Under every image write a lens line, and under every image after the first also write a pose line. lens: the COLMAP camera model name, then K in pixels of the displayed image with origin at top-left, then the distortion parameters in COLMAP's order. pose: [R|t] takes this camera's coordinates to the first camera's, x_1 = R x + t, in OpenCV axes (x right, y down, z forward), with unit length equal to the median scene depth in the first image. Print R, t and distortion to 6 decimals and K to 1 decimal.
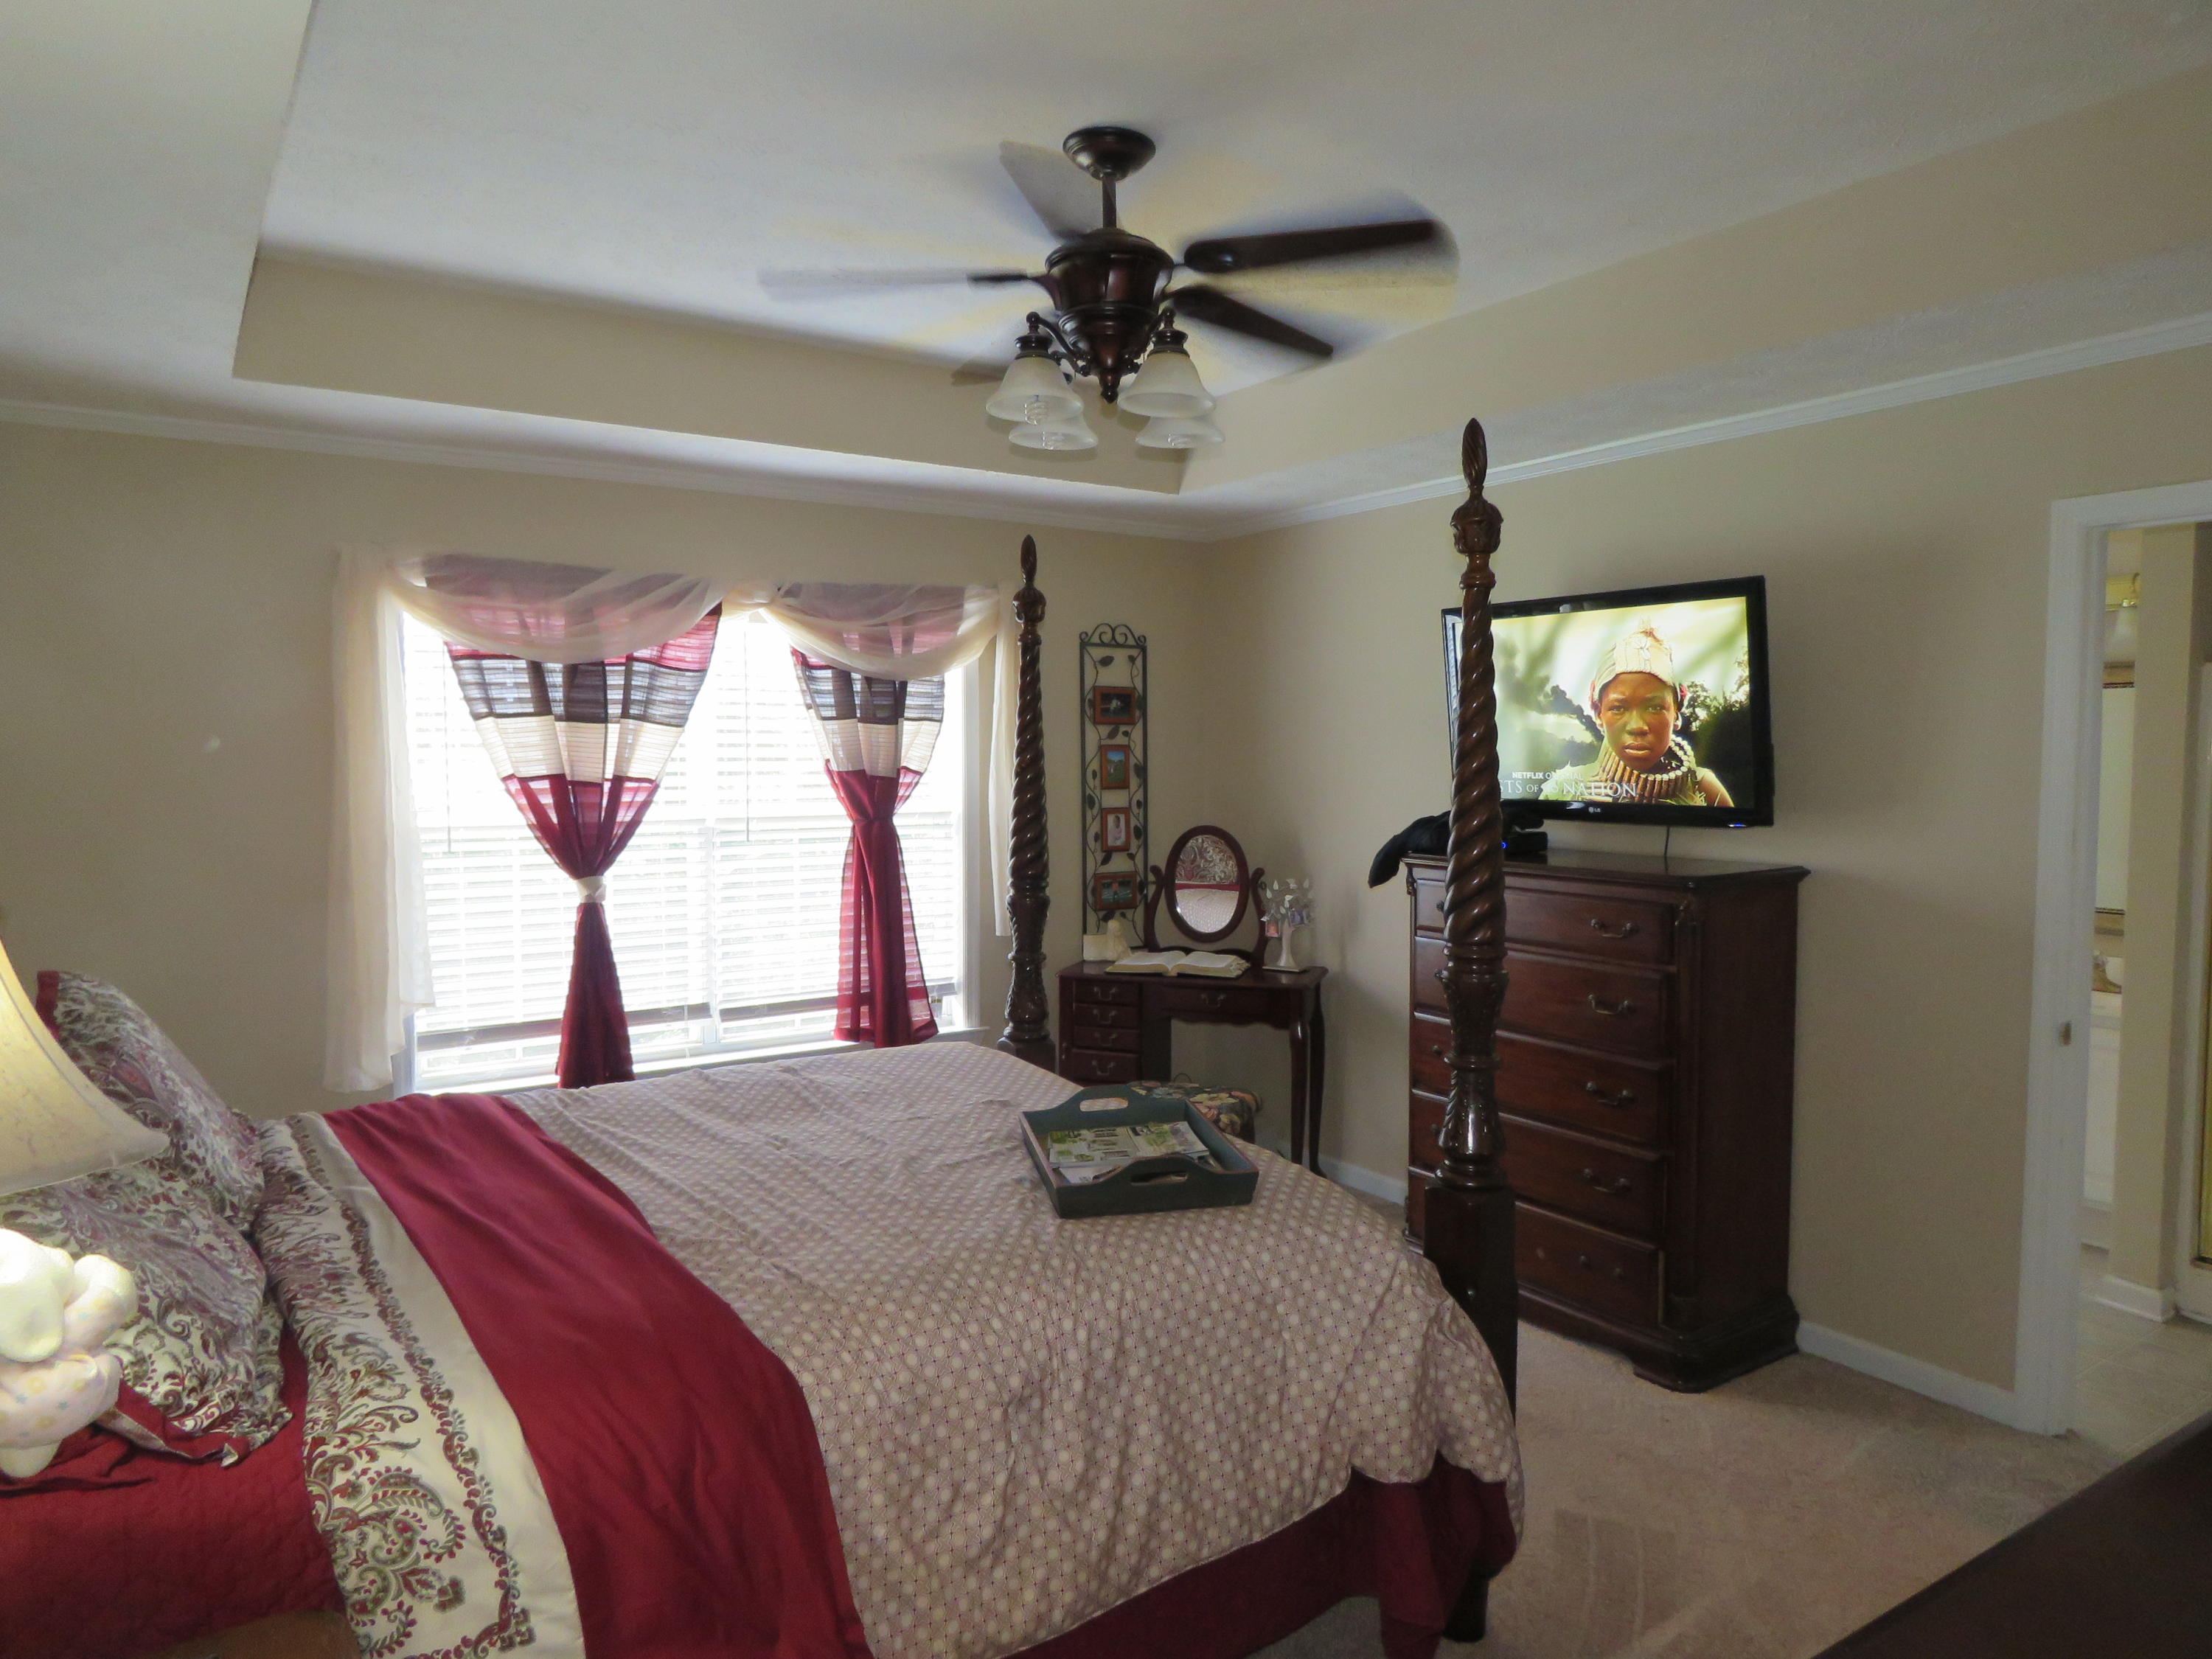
lens RADIAL K [[1417.5, 0, 1101.9], [0, 1417.5, 830.9], [0, 0, 1]] dist [-0.002829, -0.012629]
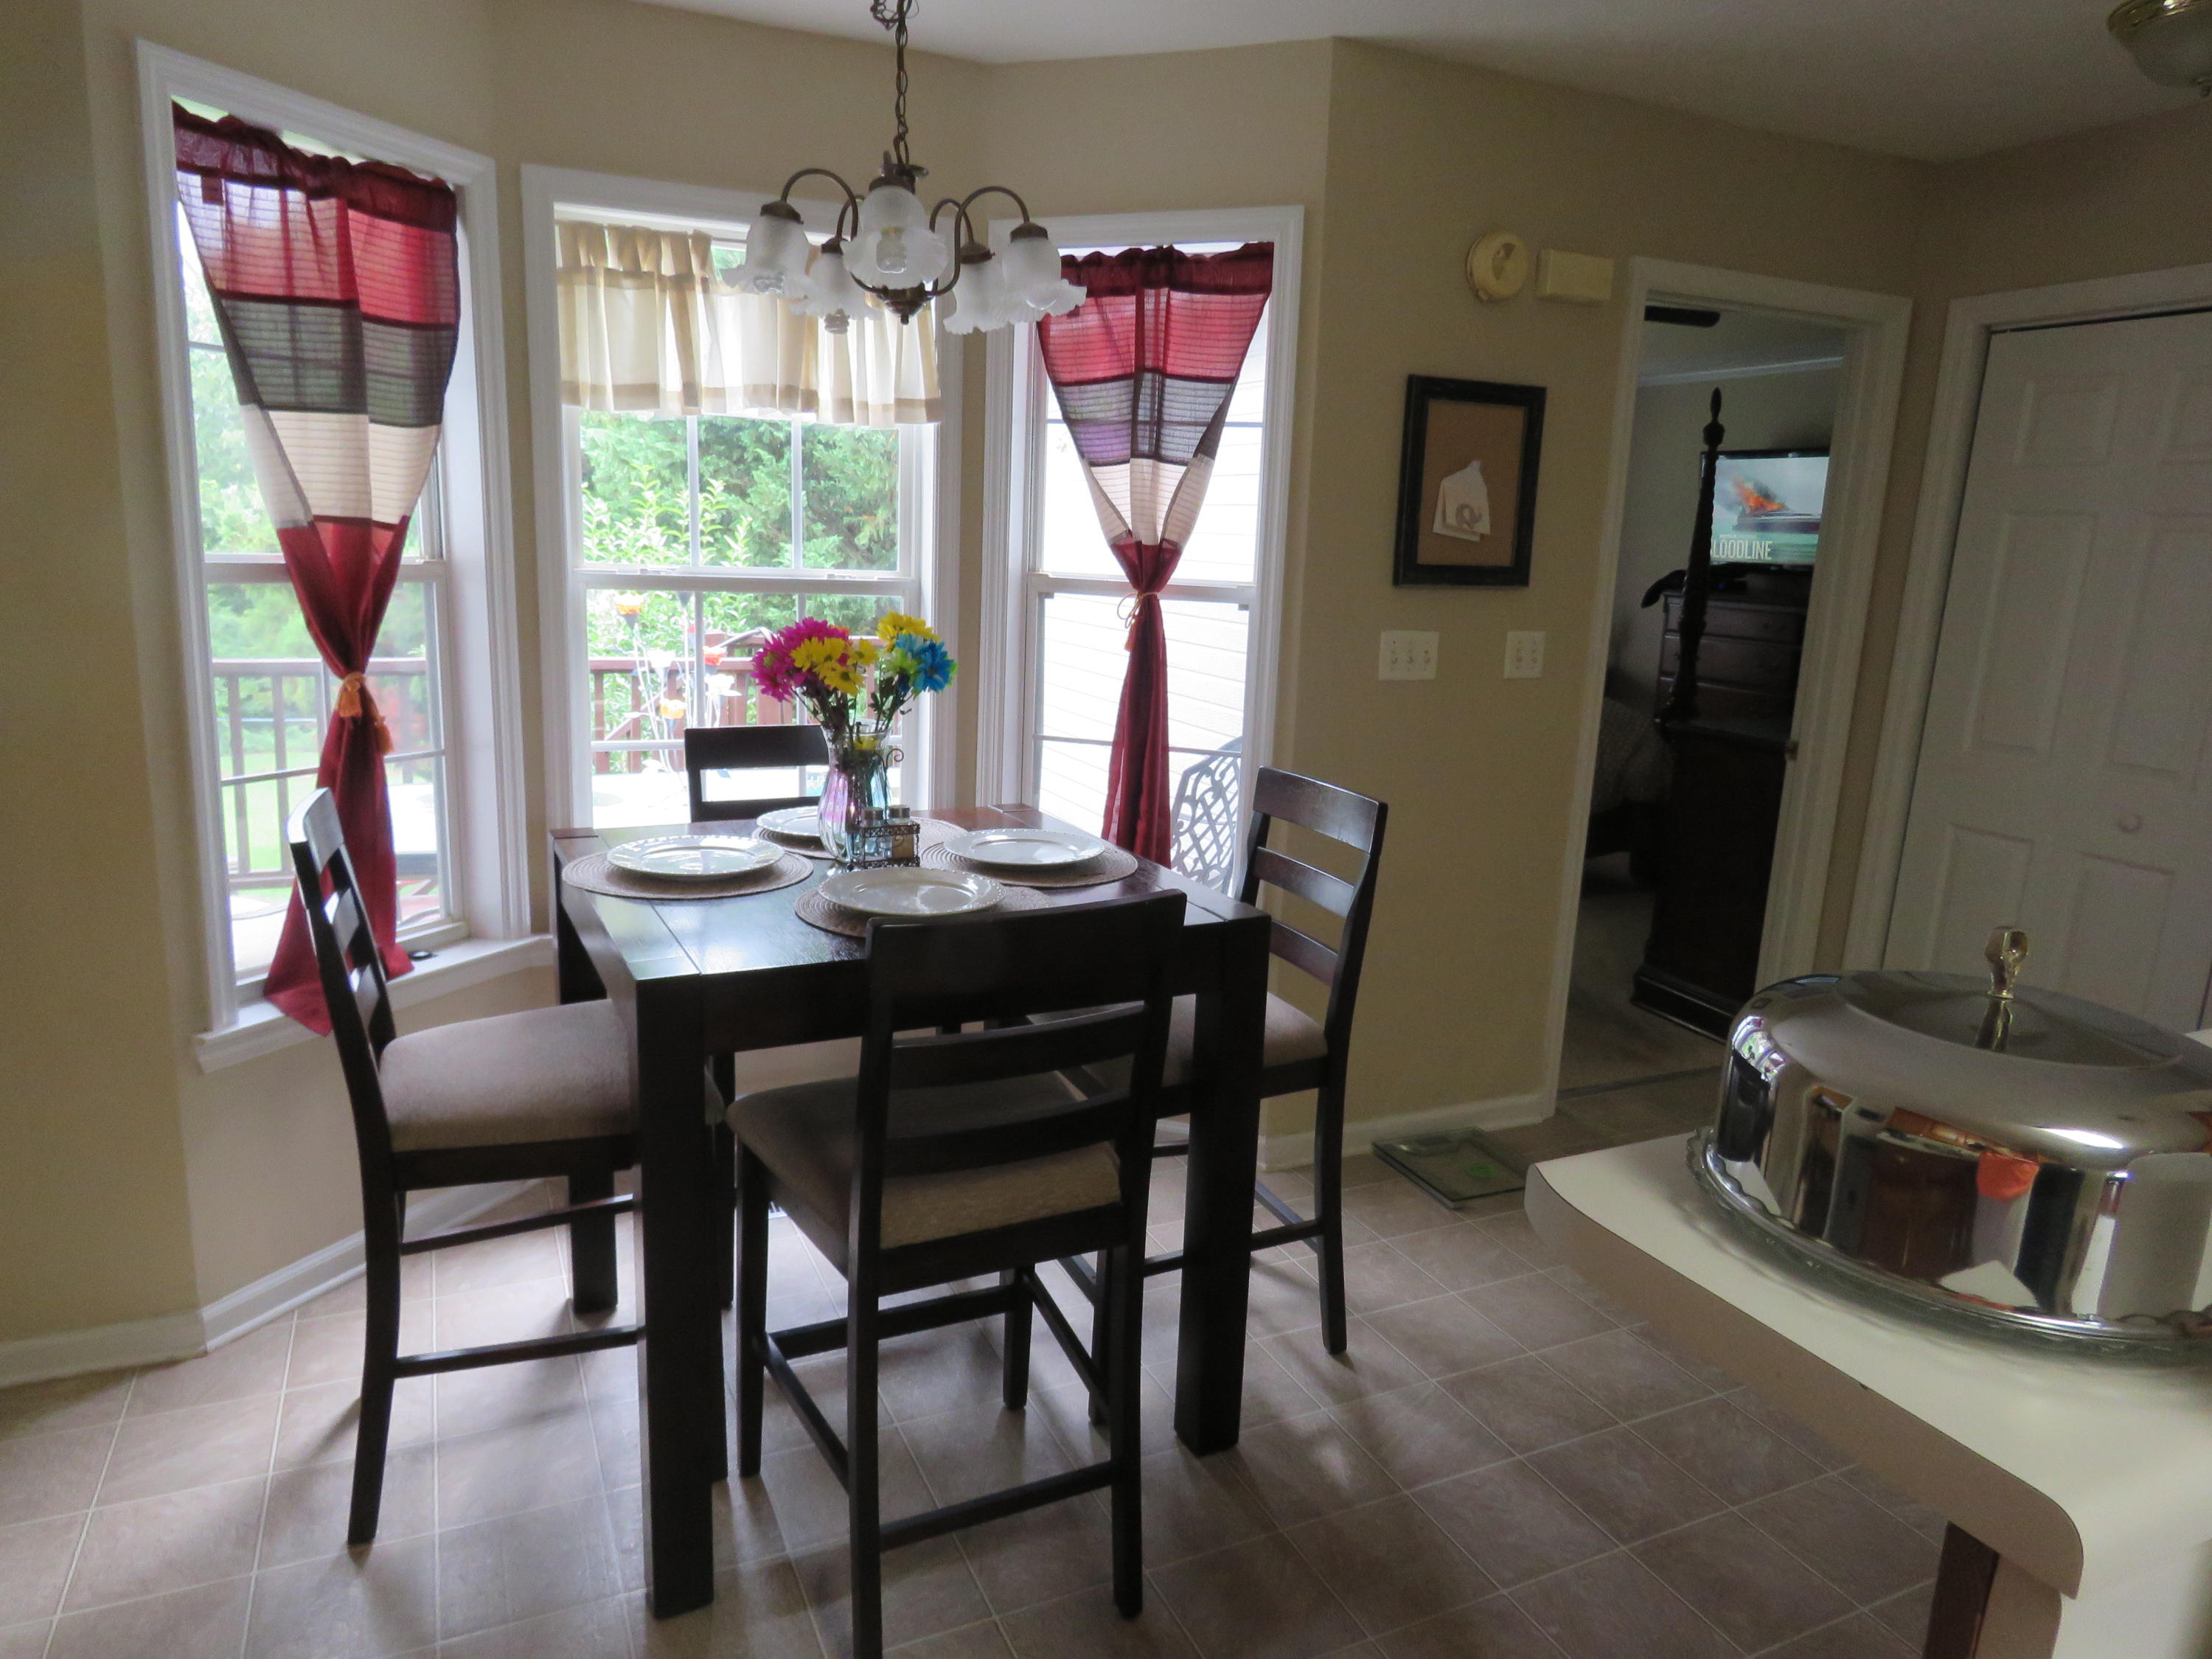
lens RADIAL K [[1417.5, 0, 1107.9], [0, 1417.5, 824.9], [0, 0, 1]] dist [-0.002829, -0.012629]
pose [[0.985454, 0.070939, -0.154430, -0.232559], [-0.047060, 0.987085, 0.153126, 0.073639], [0.163298, -0.143631, 0.976065, -1.155411]]
